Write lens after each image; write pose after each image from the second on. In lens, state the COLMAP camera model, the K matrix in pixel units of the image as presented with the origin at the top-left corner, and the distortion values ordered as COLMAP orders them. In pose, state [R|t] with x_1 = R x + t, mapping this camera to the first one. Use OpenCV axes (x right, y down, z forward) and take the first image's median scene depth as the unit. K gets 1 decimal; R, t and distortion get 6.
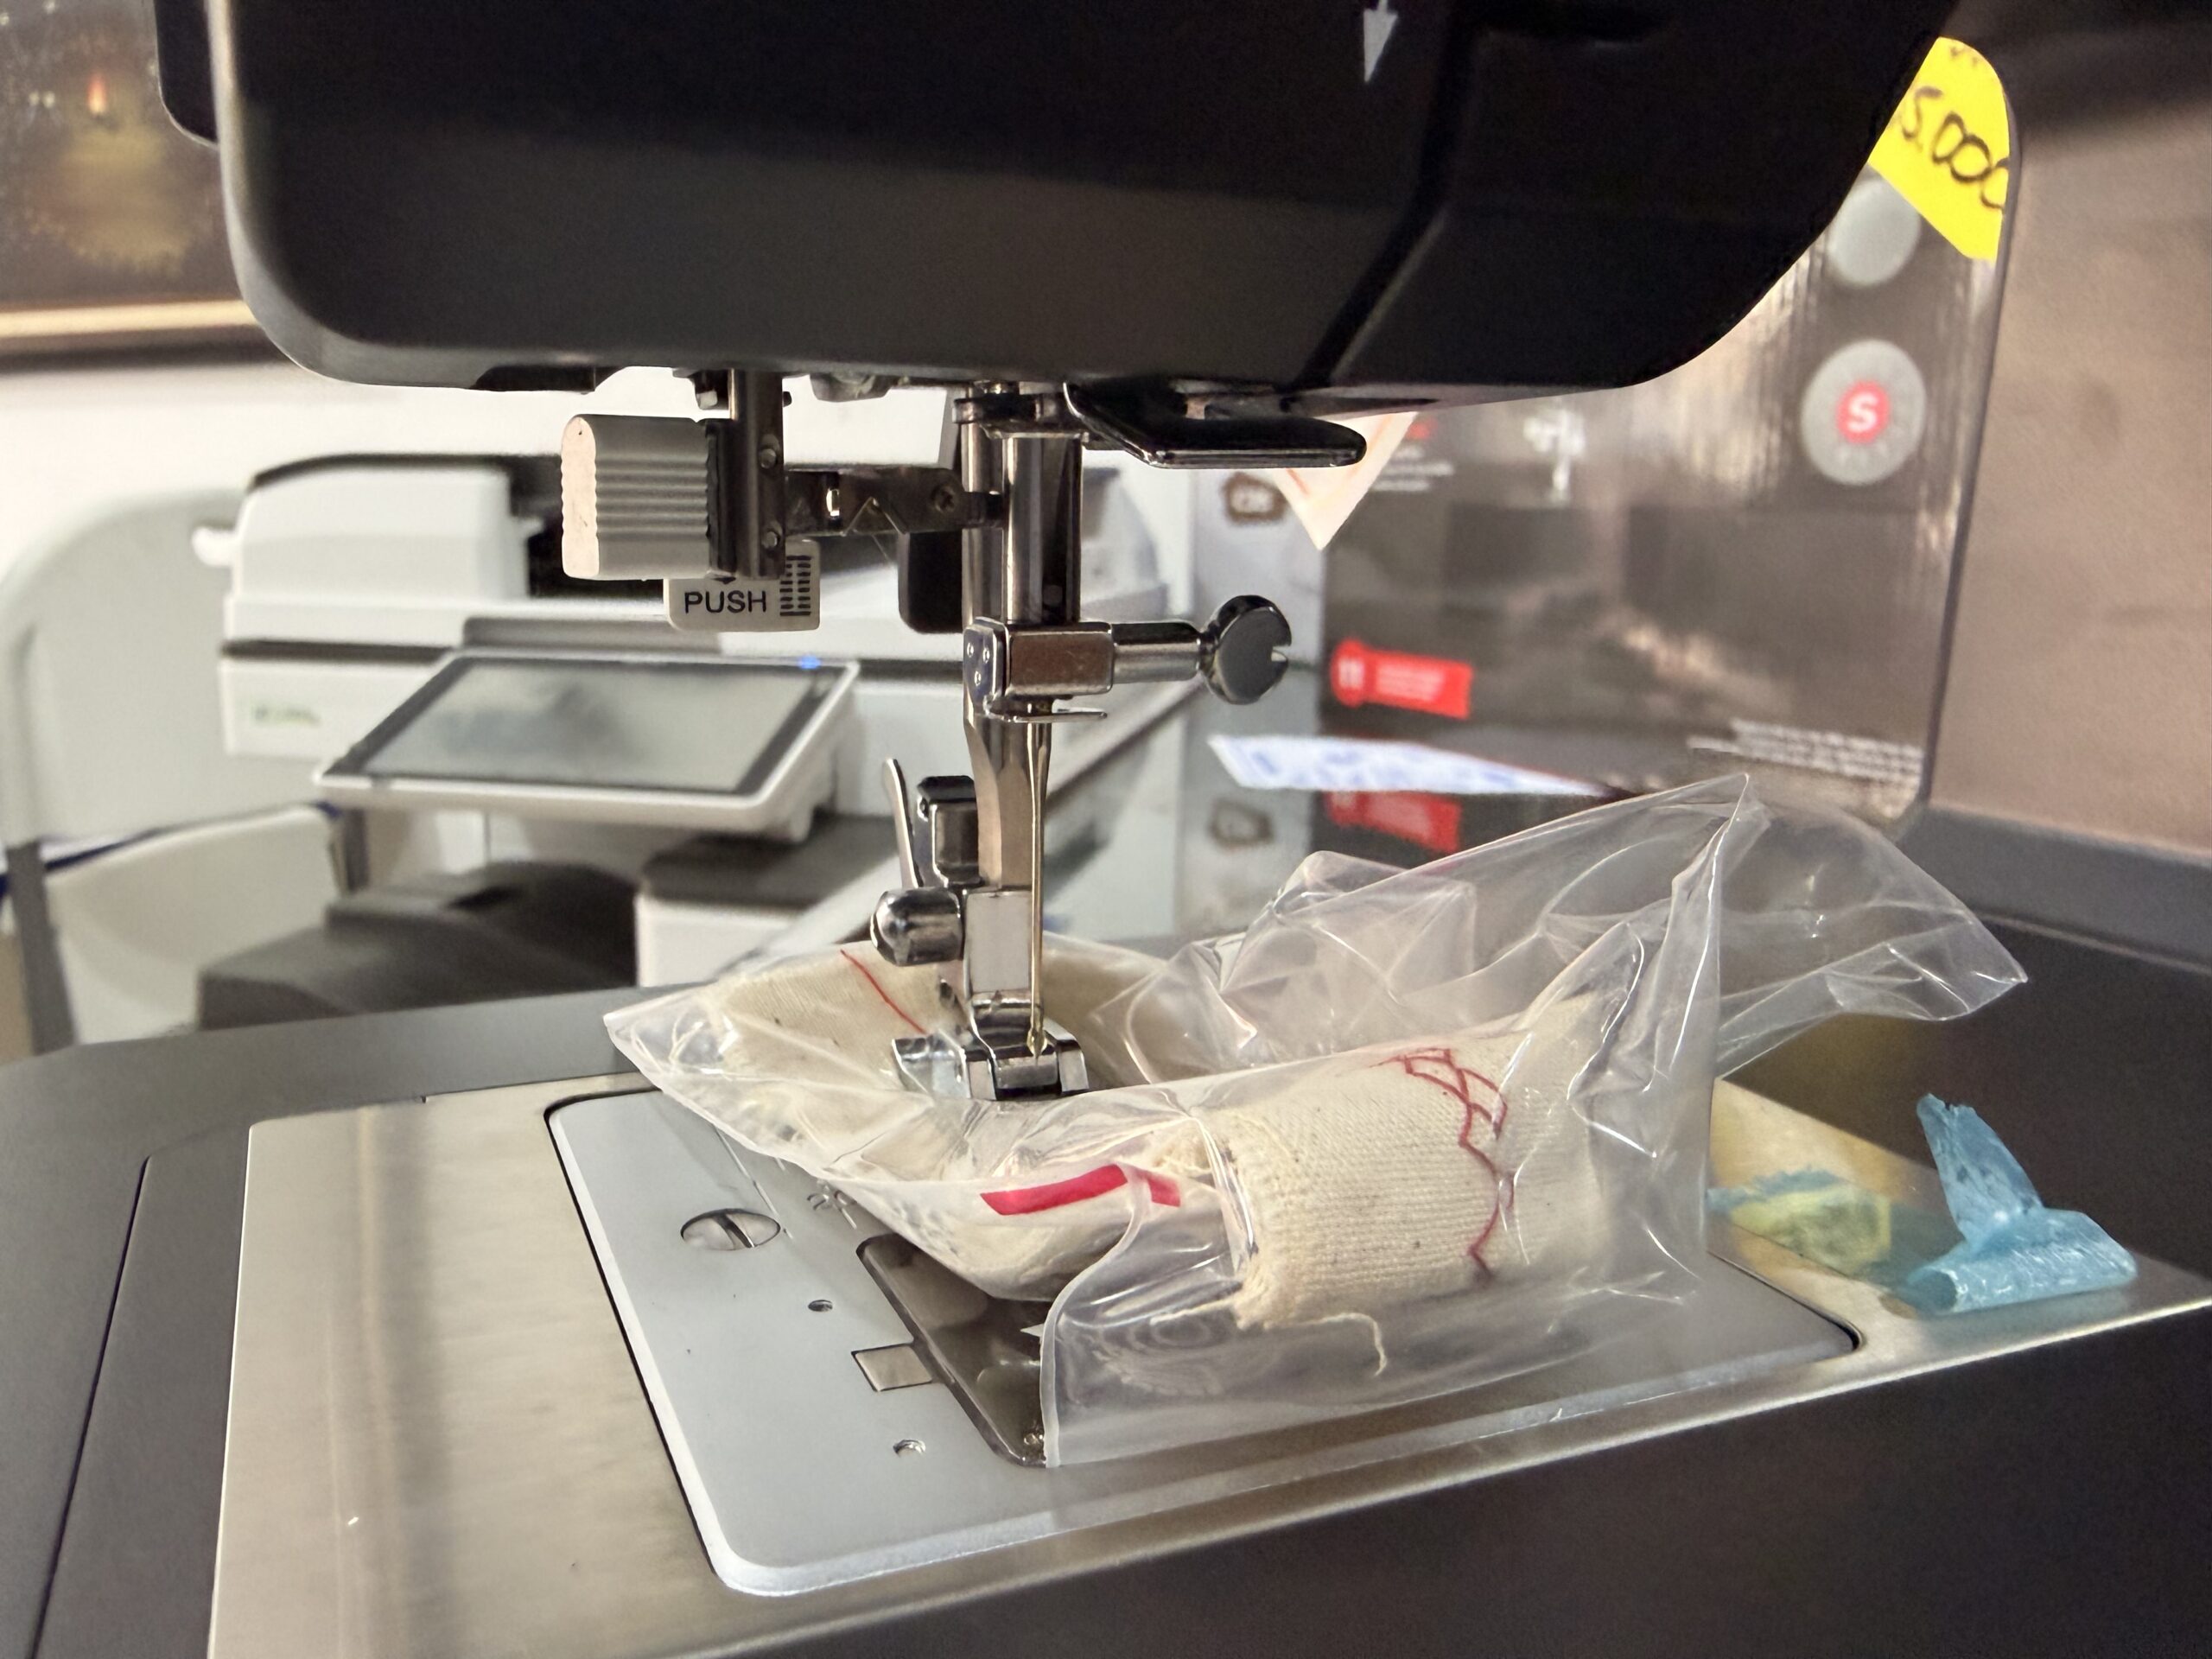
lens RADIAL K [[1711.7, 0, 976.5], [0, 1711.7, 828.1], [0, 0, 1]] dist [-0.007061, -0.006235]
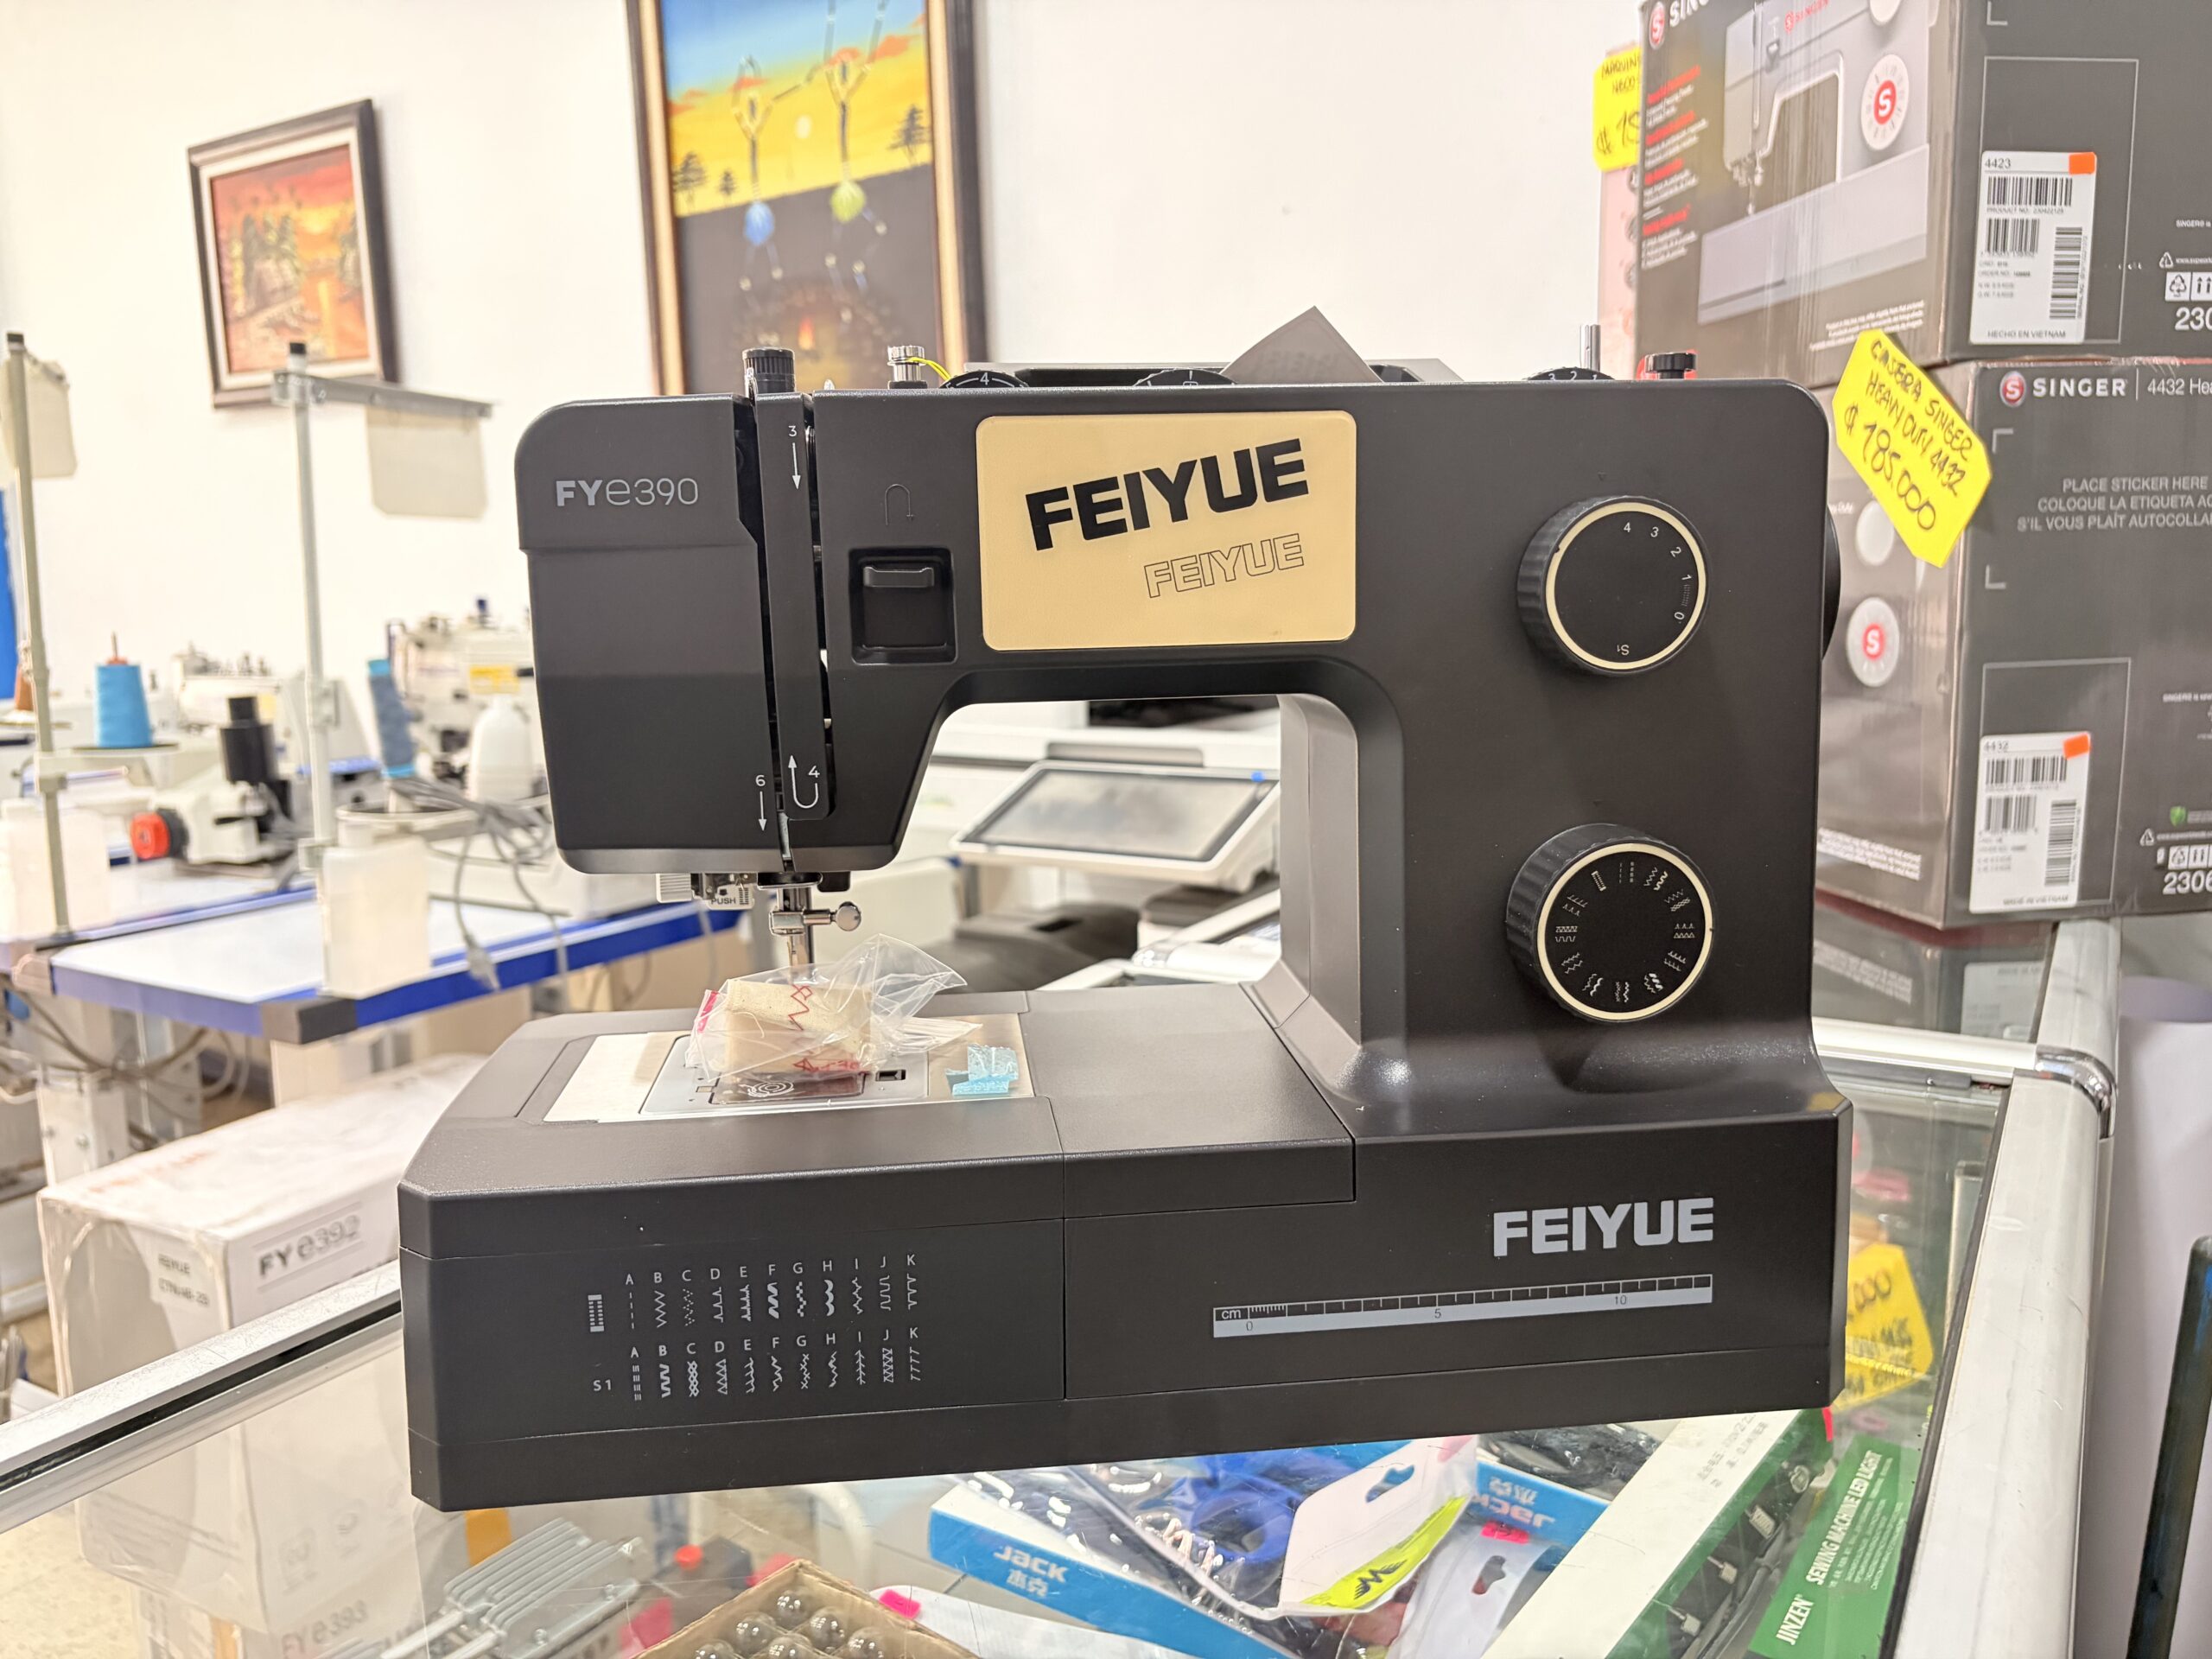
lens RADIAL K [[1713.2, 0, 1103.9], [0, 1713.2, 833.2], [0, 0, 1]] dist [0.030324, -0.012474]
pose [[0.964853, 0.020724, -0.261970, 0.163697], [-0.028873, 0.999210, -0.027296, 0.000801], [0.261198, 0.033901, 0.964690, -0.492821]]
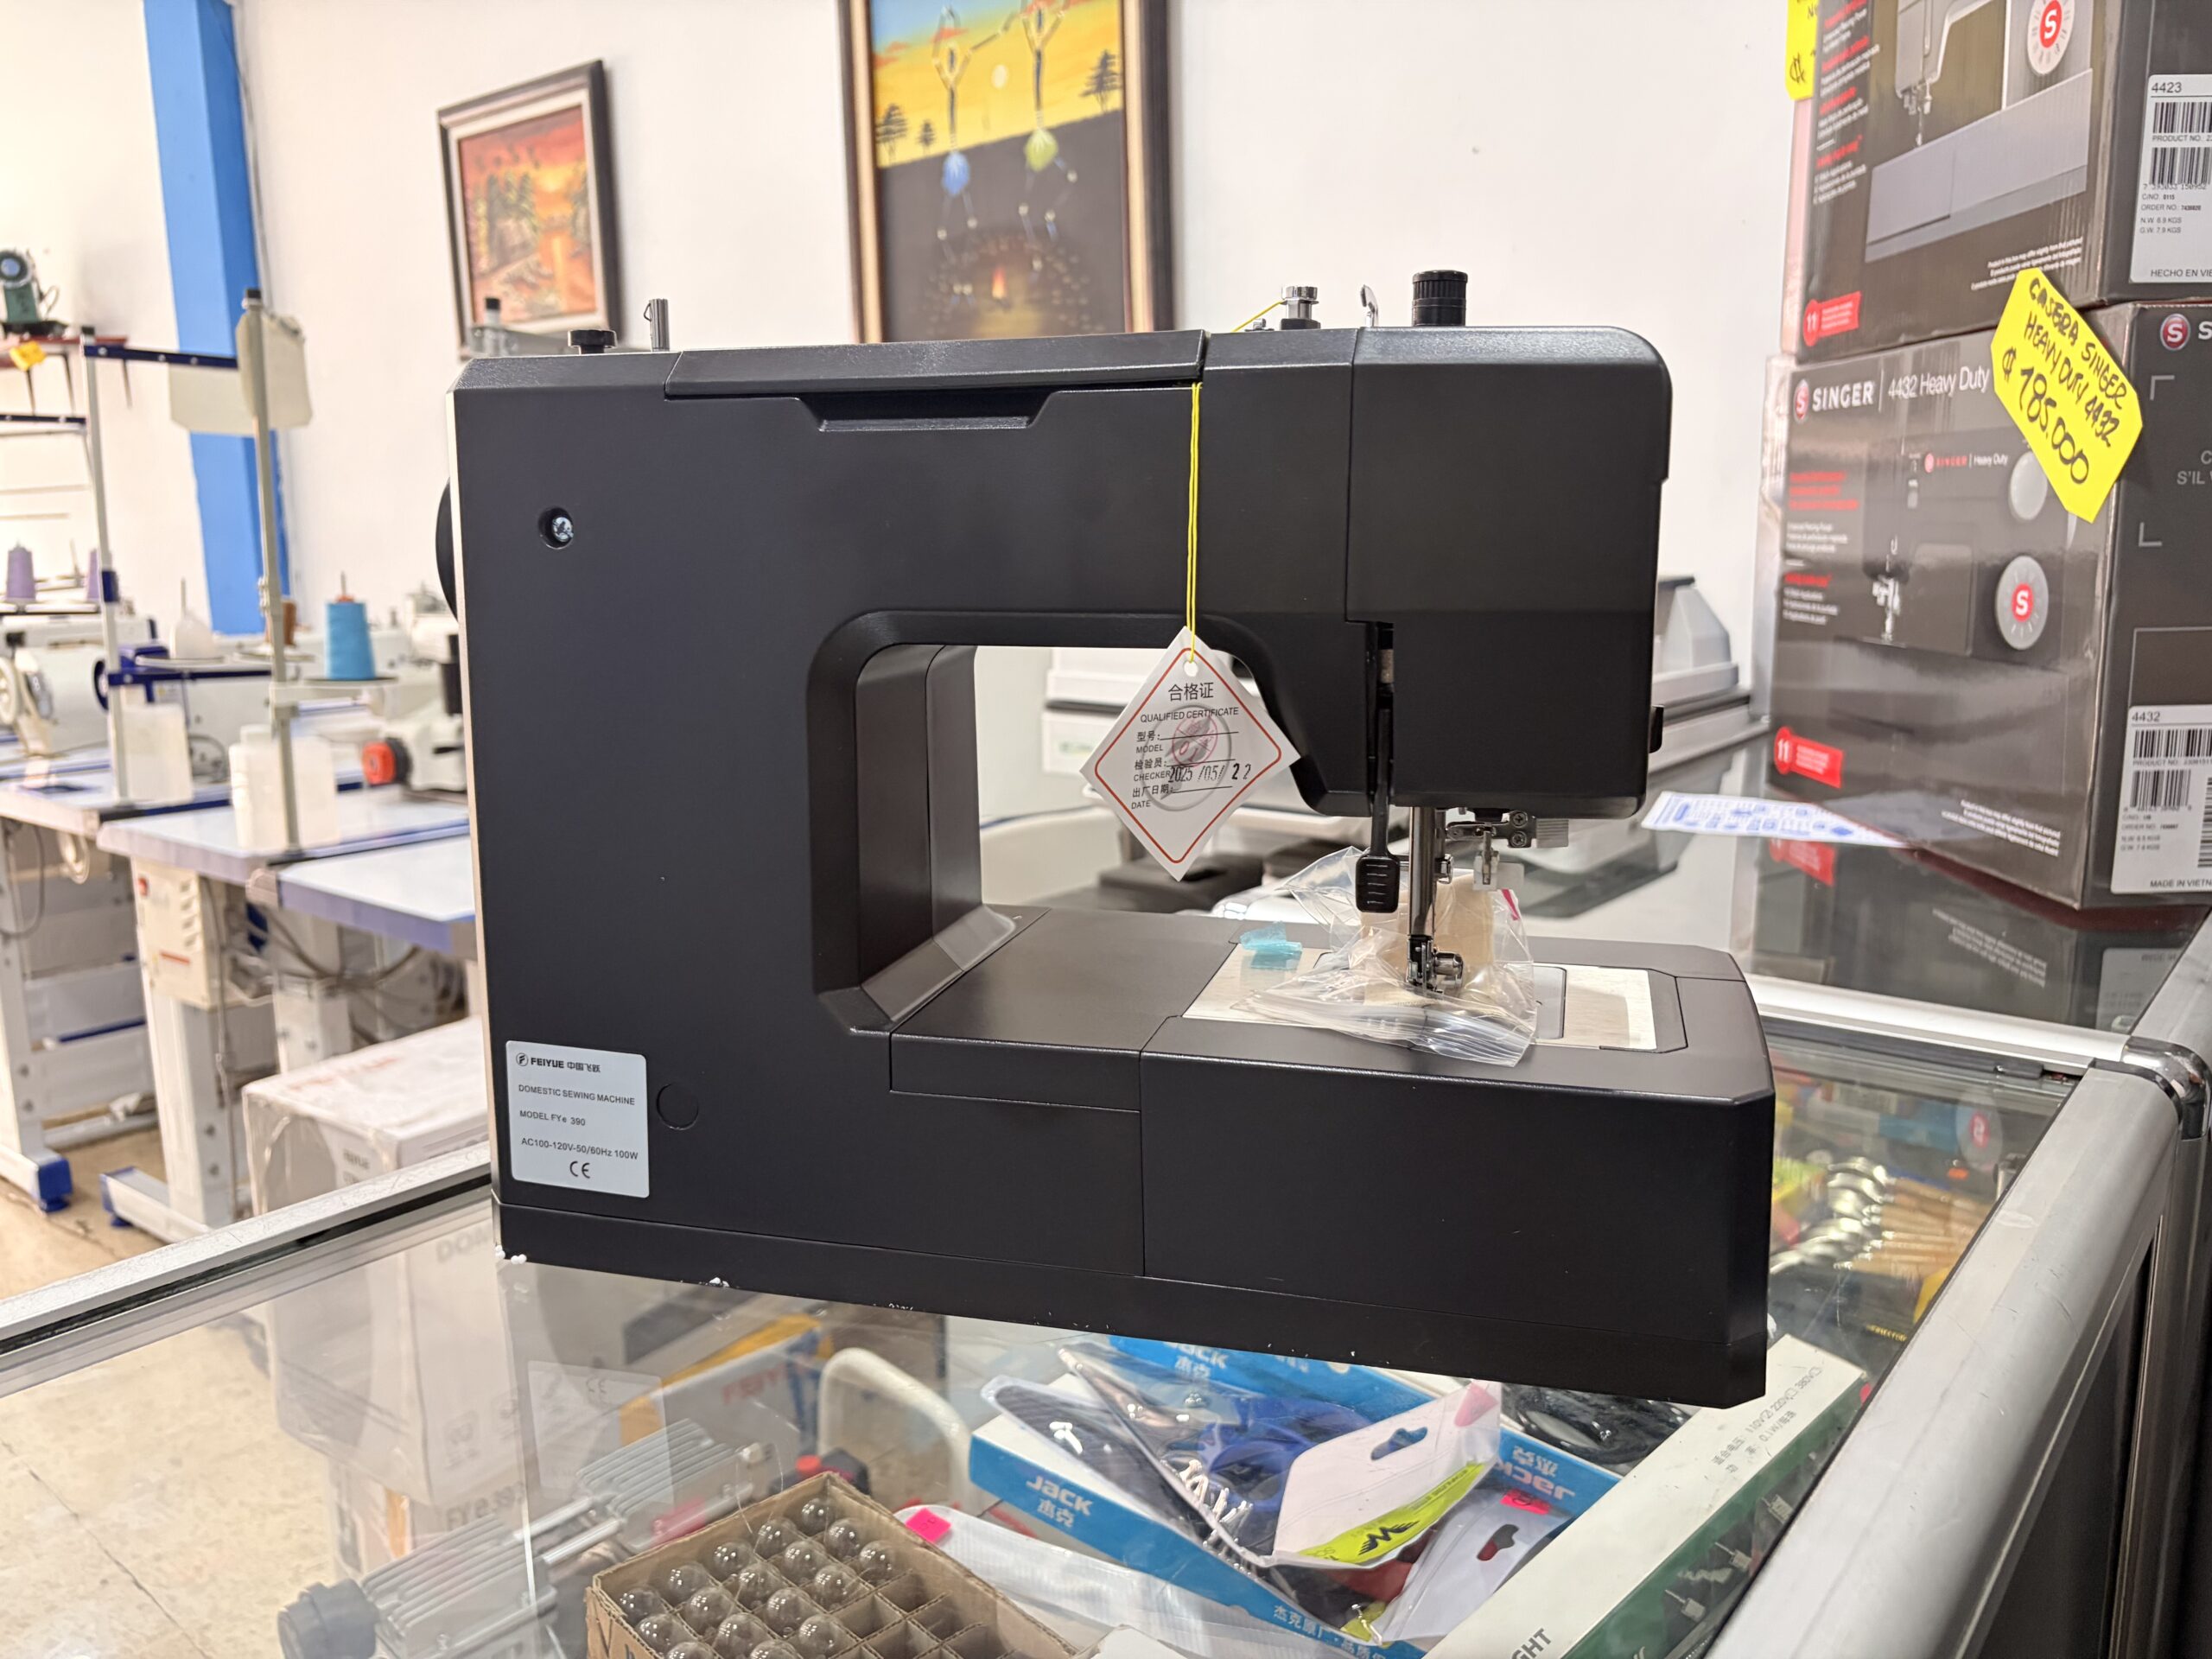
lens RADIAL K [[1709.1, 0, 1106.8], [0, 1709.1, 826.9], [0, 0, 1]] dist [0.047342, -0.056859]
pose [[0.921218, 0.056358, -0.384943, 0.243834], [-0.059276, 0.998232, 0.004291, -0.002797], [0.384504, 0.018865, 0.922930, -0.471282]]
